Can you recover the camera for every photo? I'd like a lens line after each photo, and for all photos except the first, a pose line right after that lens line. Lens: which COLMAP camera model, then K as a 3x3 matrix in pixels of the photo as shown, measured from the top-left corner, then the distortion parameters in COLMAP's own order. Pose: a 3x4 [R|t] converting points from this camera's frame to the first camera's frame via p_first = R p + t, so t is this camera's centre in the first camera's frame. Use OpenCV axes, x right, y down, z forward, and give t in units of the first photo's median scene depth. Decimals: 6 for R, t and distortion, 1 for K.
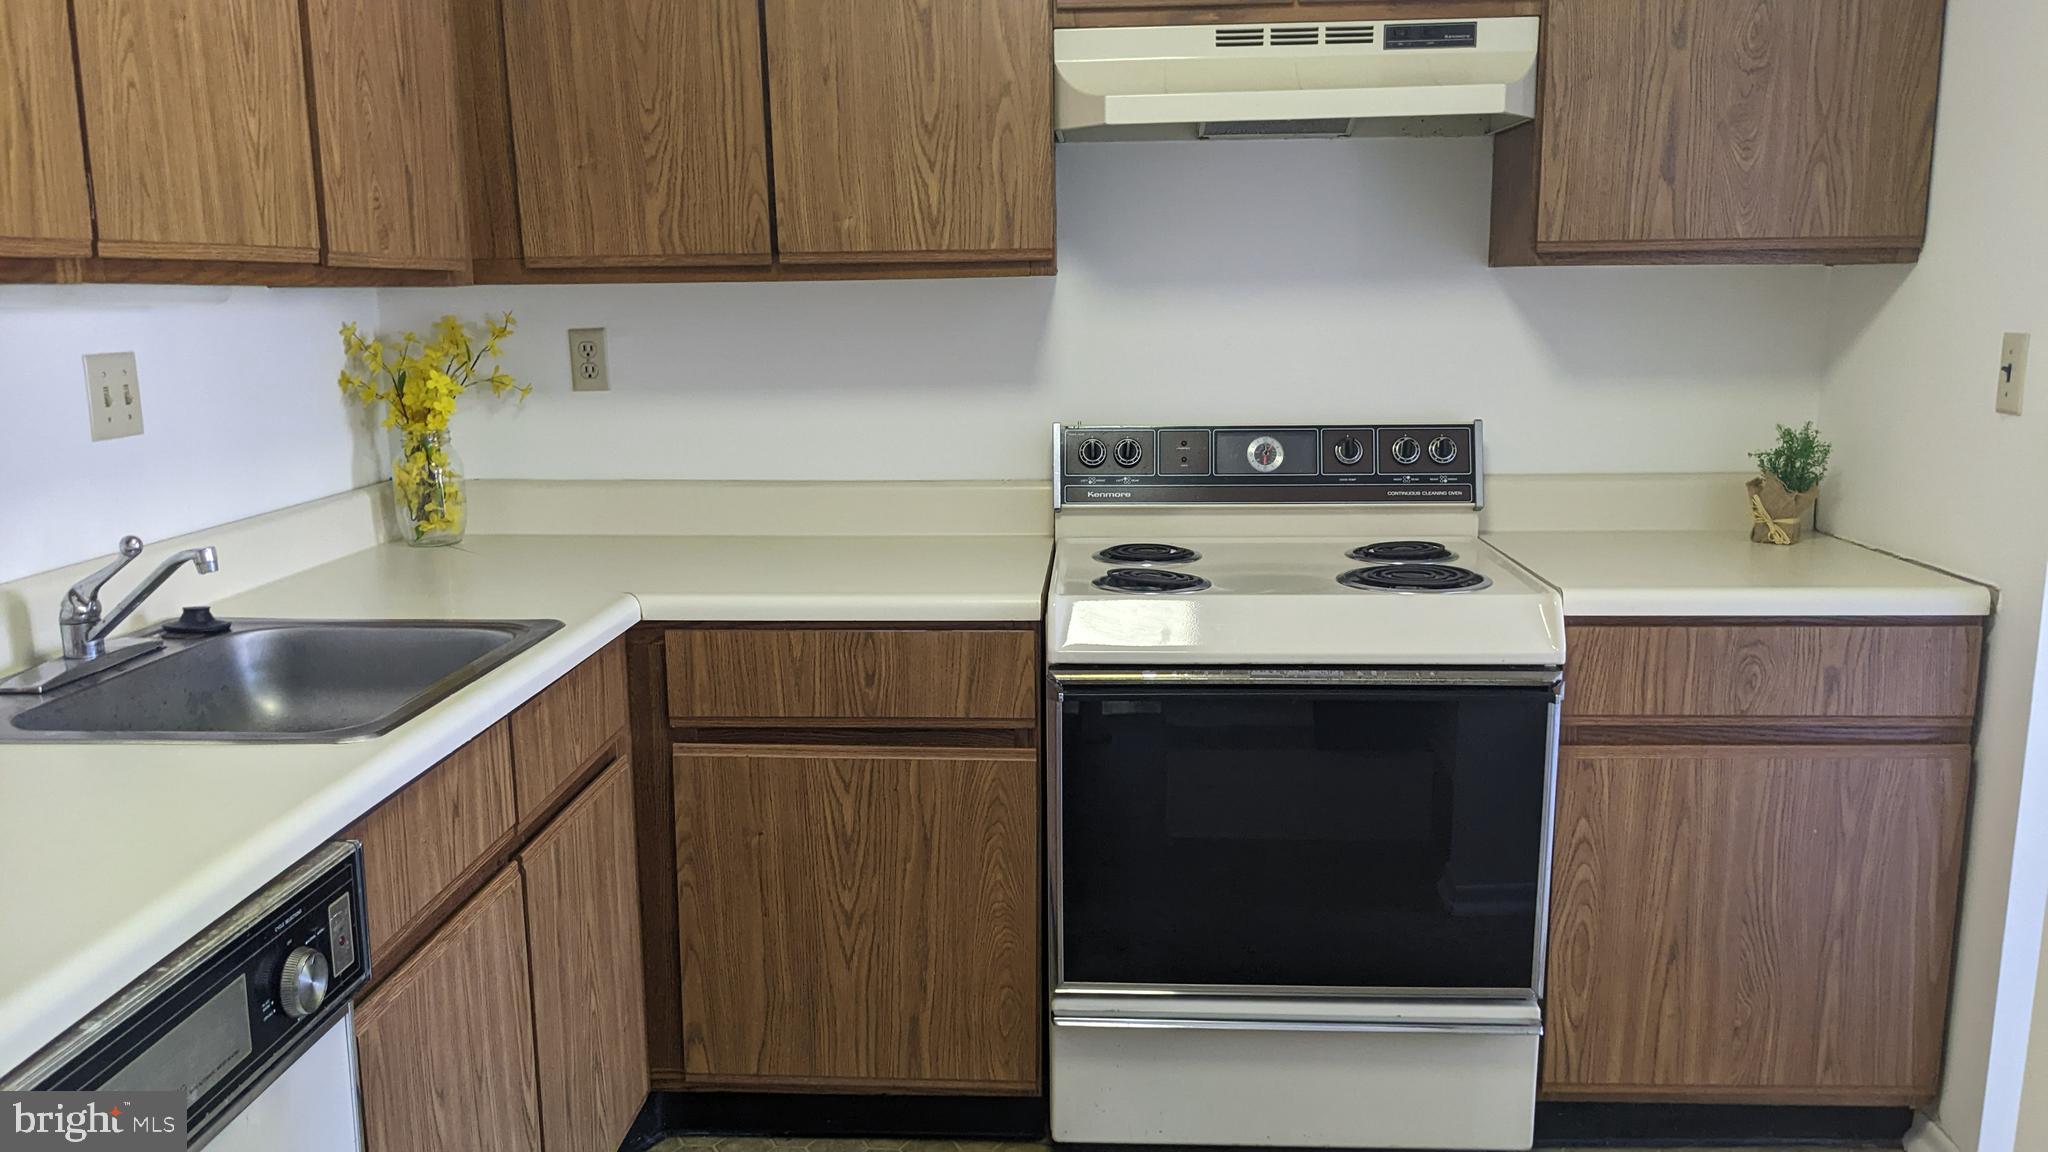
lens RADIAL K [[1619.5, 0, 1029.0], [0, 1619.5, 612.2], [0, 0, 1]] dist [0.060357, -0.096065]
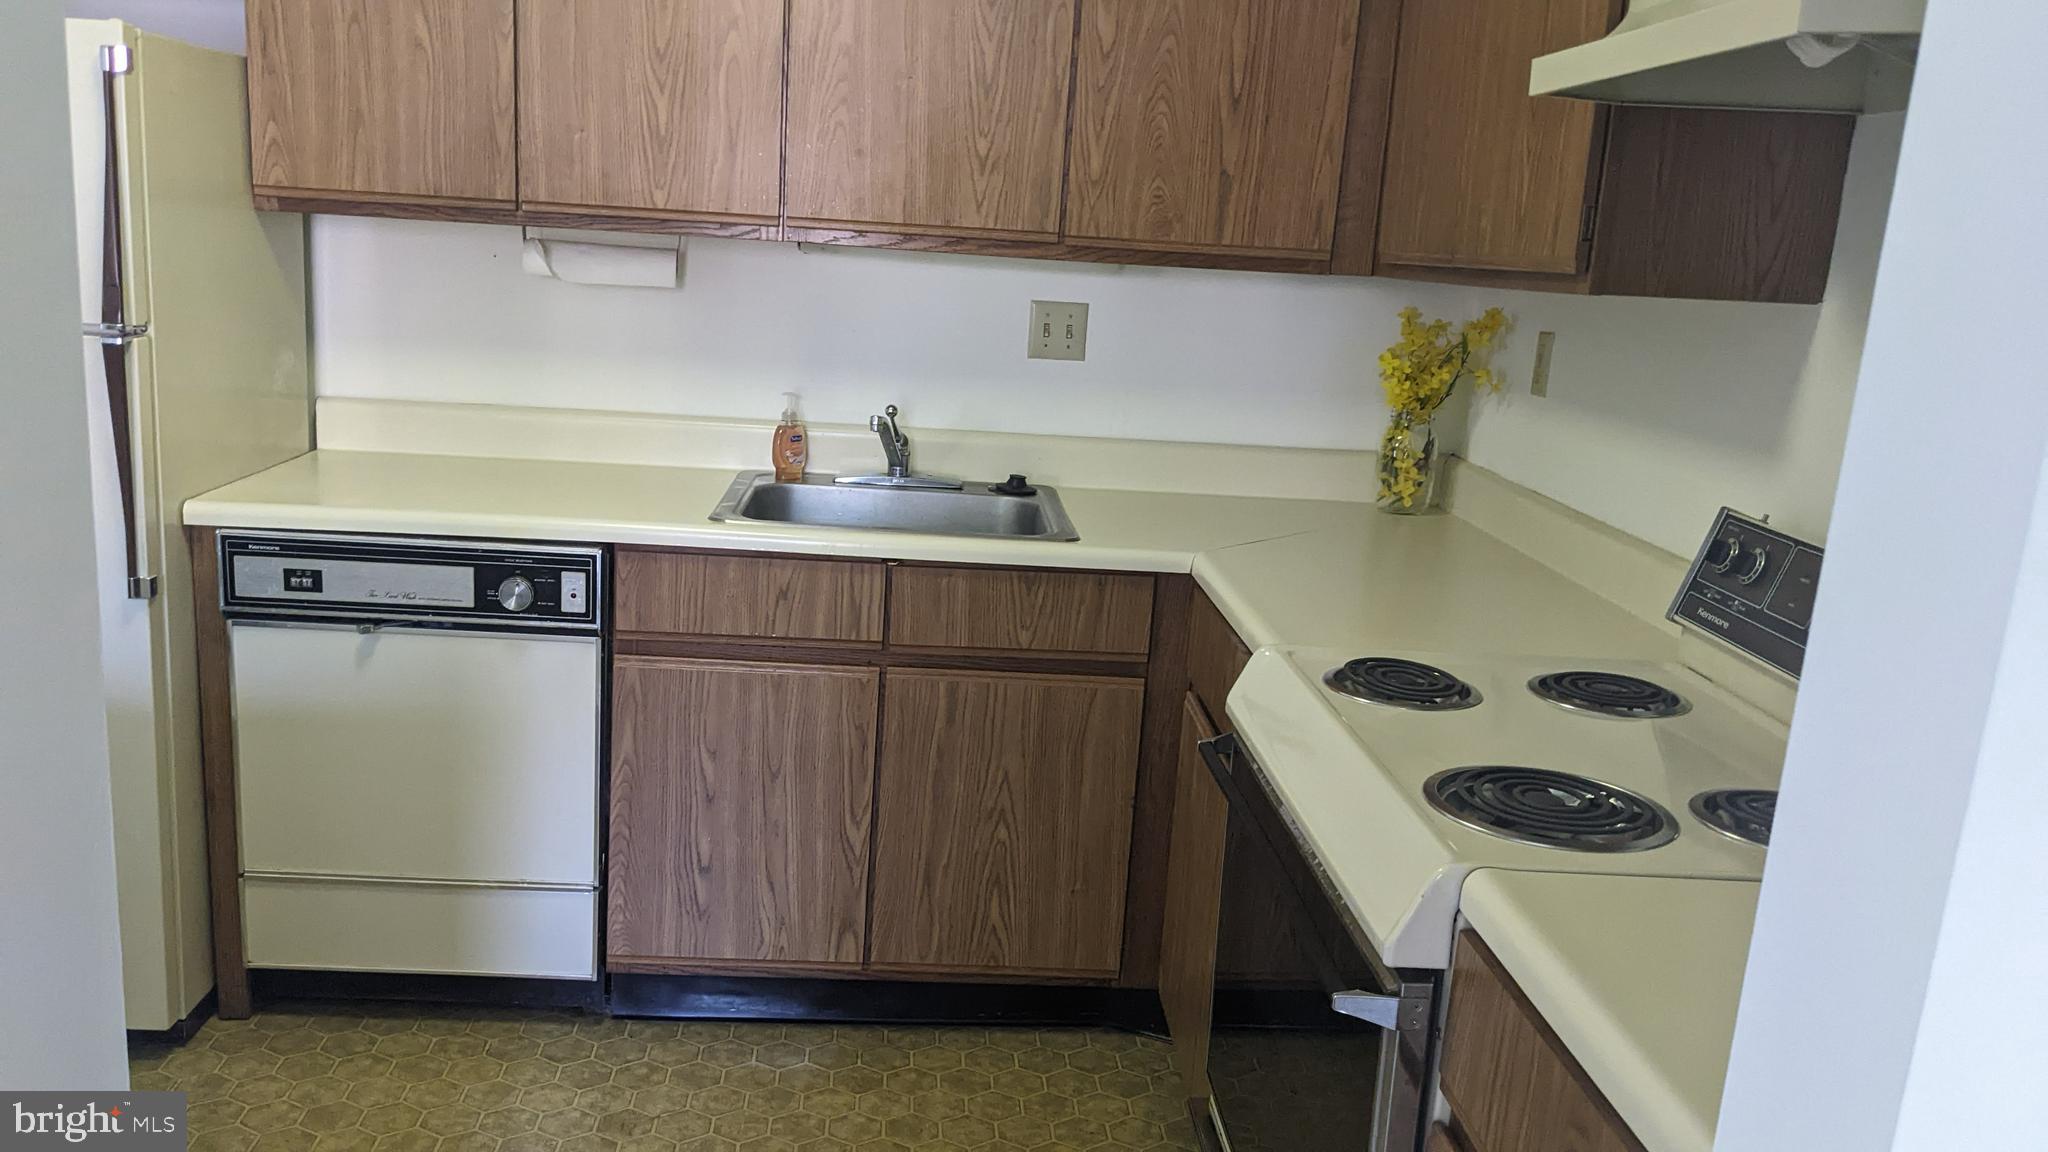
lens RADIAL K [[1619.5, 0, 994.3], [0, 1619.5, 598.8], [0, 0, 1]] dist [0.060357, -0.096065]
pose [[0.087781, 0.234578, -0.968126, 0.797476], [-0.253112, 0.945233, 0.206081, -0.167097], [0.963446, 0.226954, 0.142348, 0.691695]]
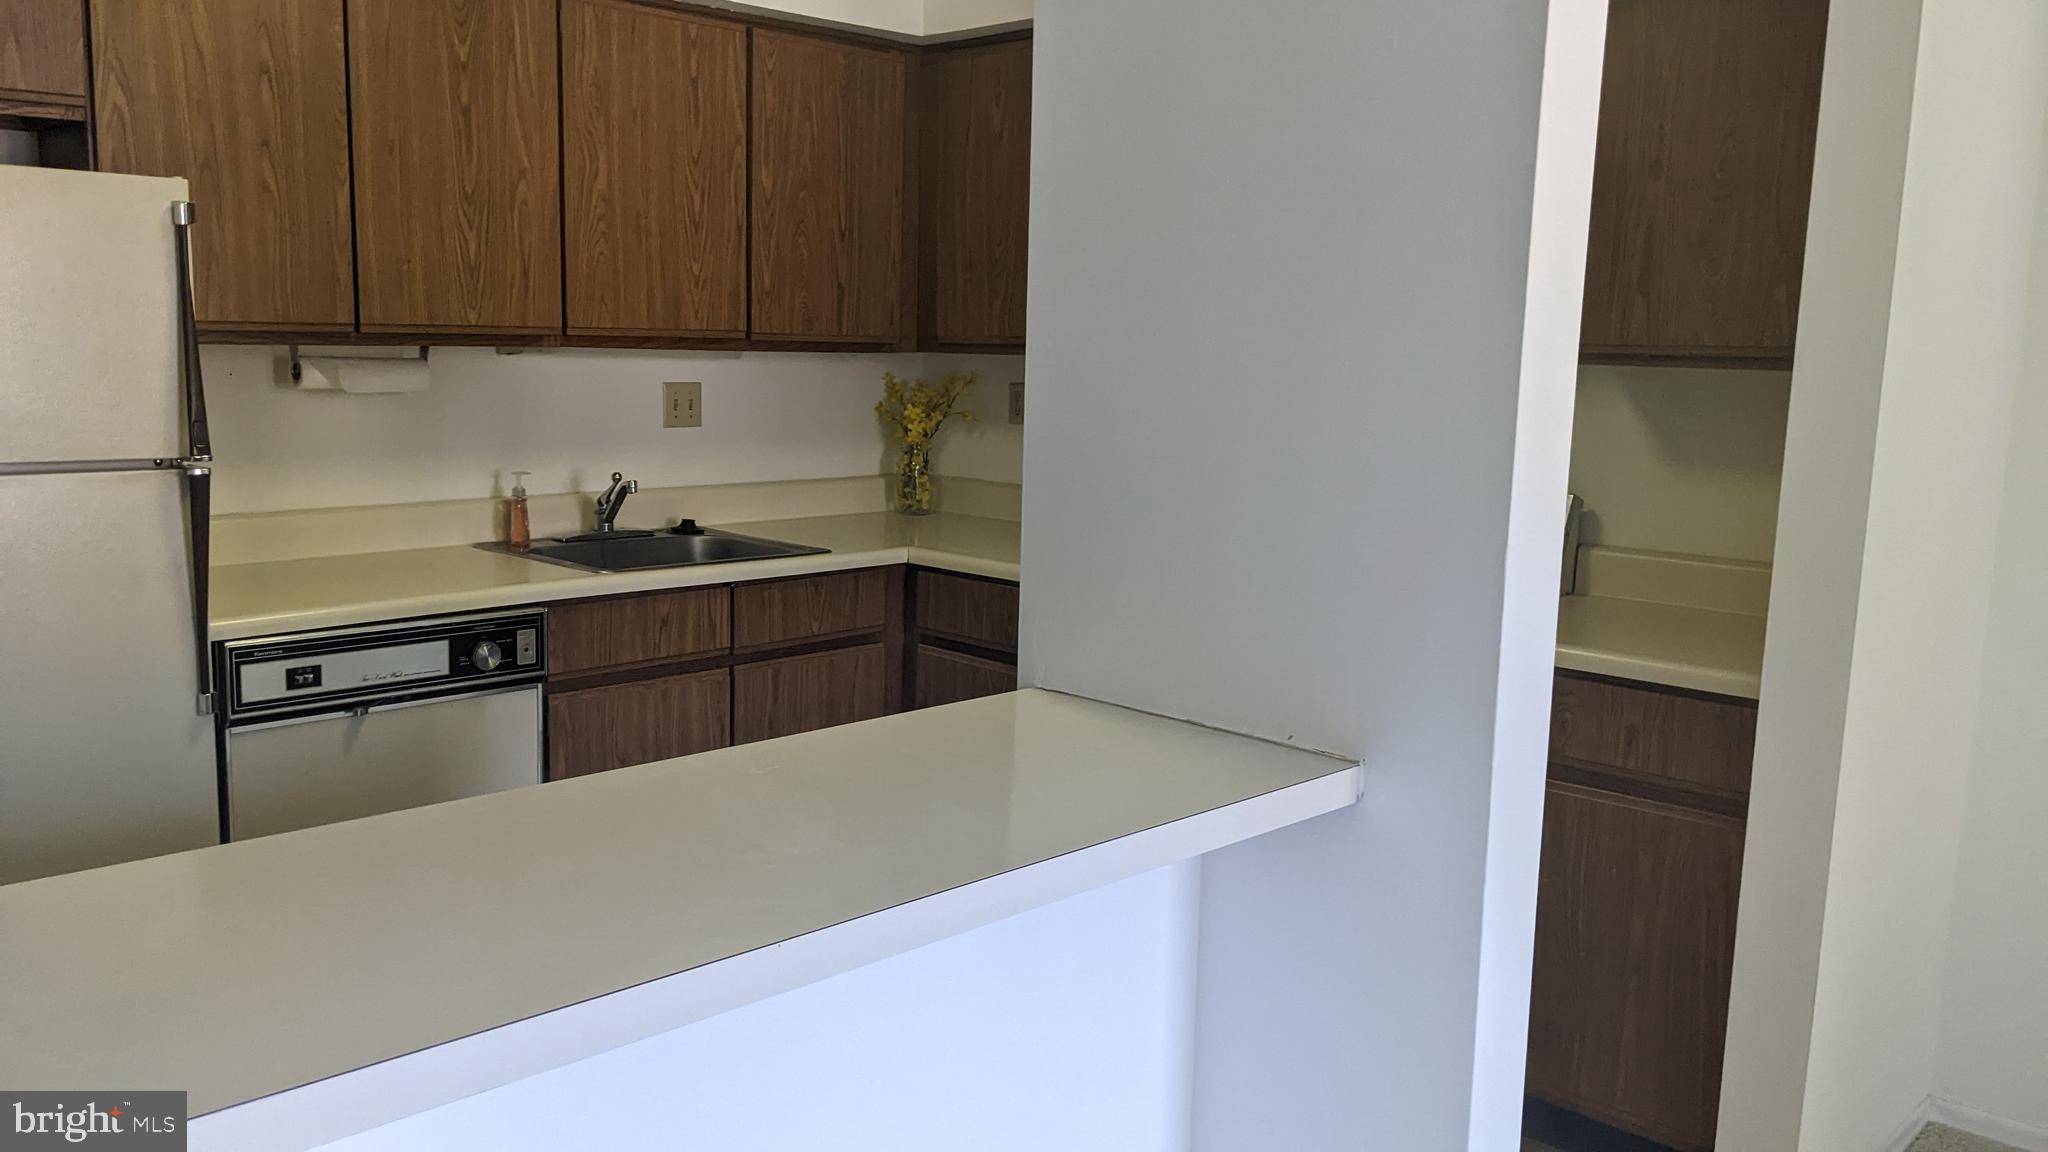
lens RADIAL K [[1619.5, 0, 989.5], [0, 1619.5, 593.6], [0, 0, 1]] dist [0.060357, -0.096065]
pose [[0.740123, 0.130585, -0.659671, 0.845566], [-0.159128, 0.987114, 0.016868, -0.004748], [0.653373, 0.092488, 0.751365, -0.136995]]
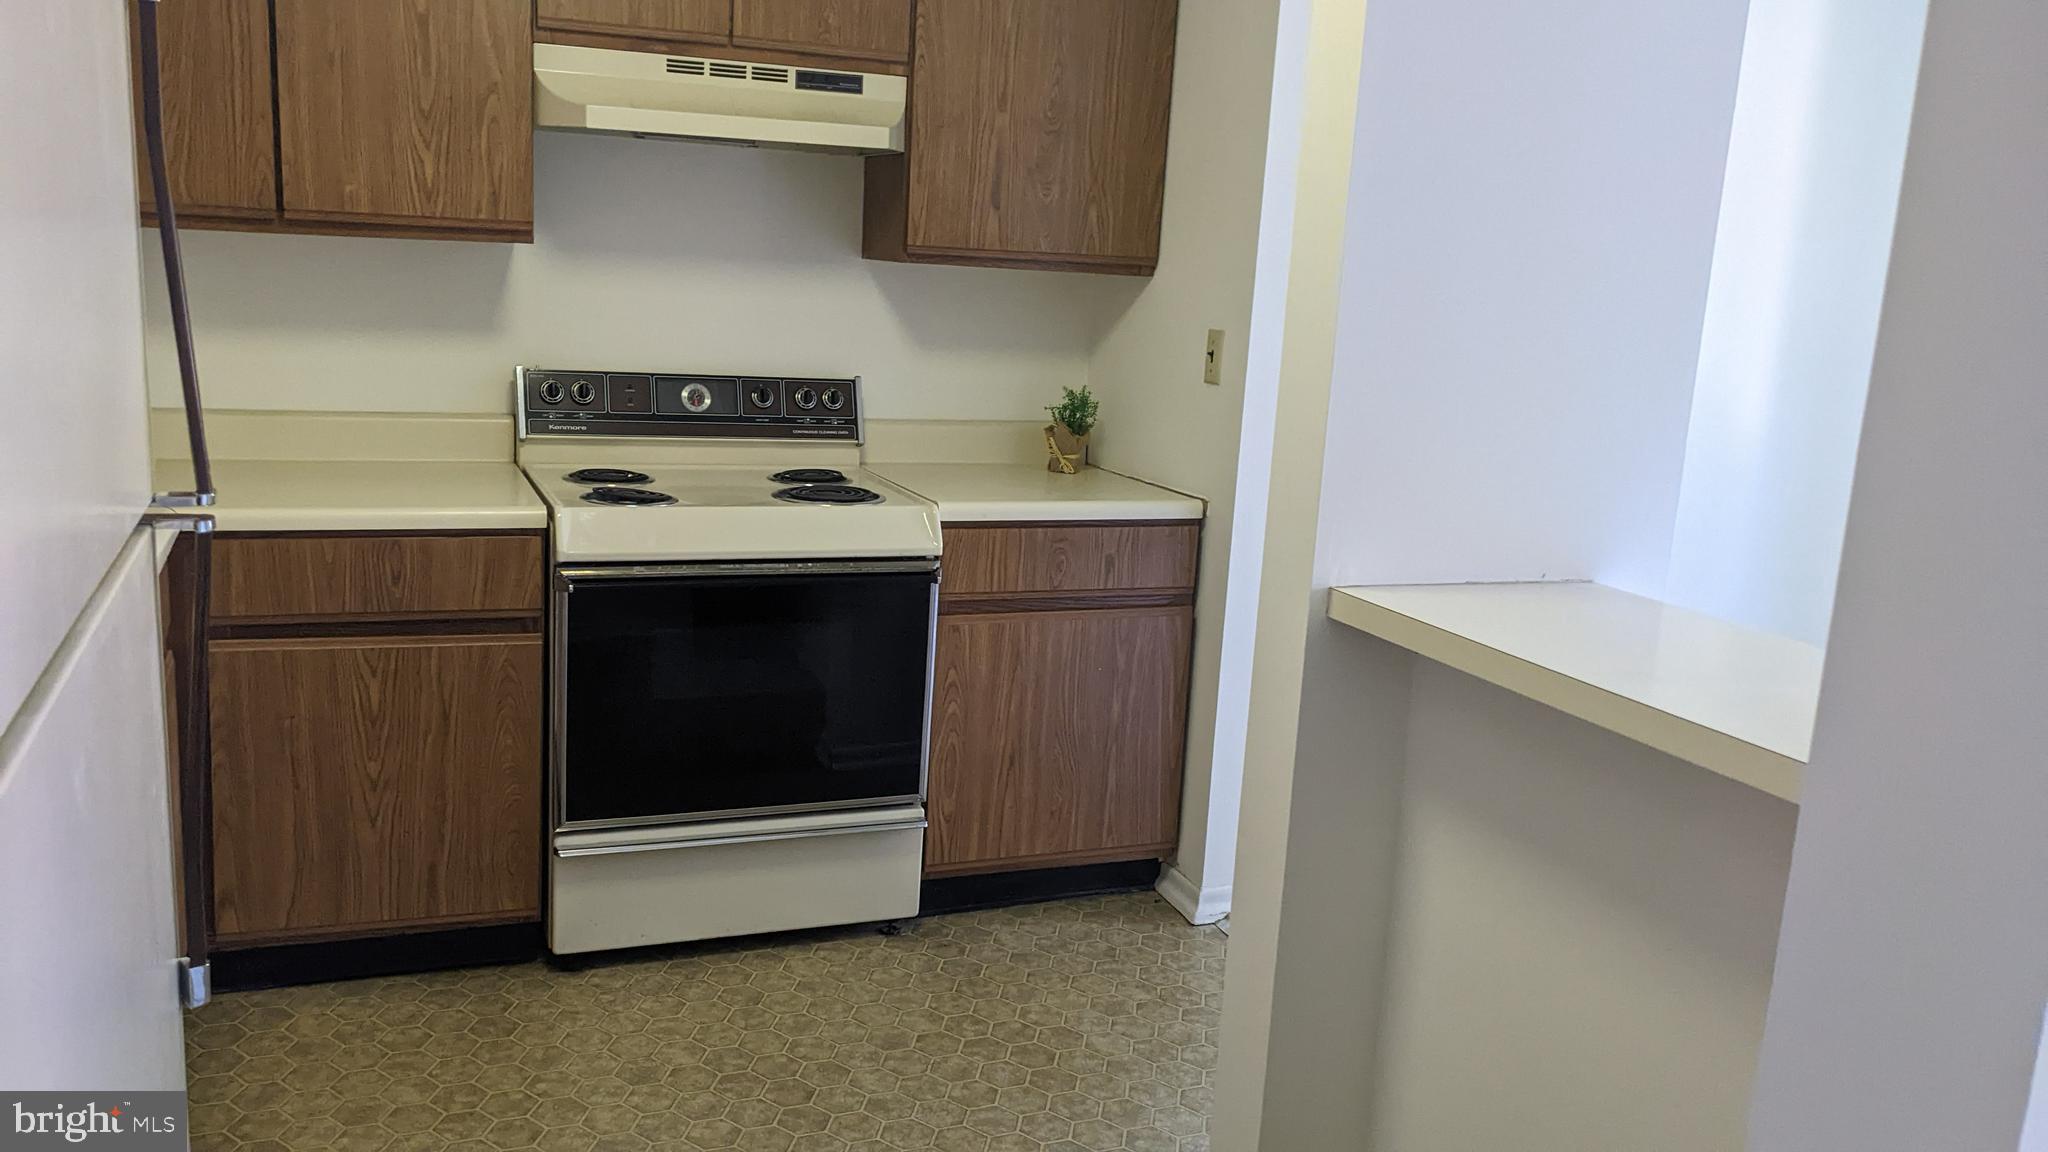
lens RADIAL K [[1619.5, 0, 991.3], [0, 1619.5, 582.3], [0, 0, 1]] dist [0.060357, -0.096065]
pose [[0.912733, -0.022128, 0.407957, -0.181729], [0.016558, 0.999715, 0.017179, 0.029344], [-0.408221, -0.008925, 0.912839, -0.257153]]
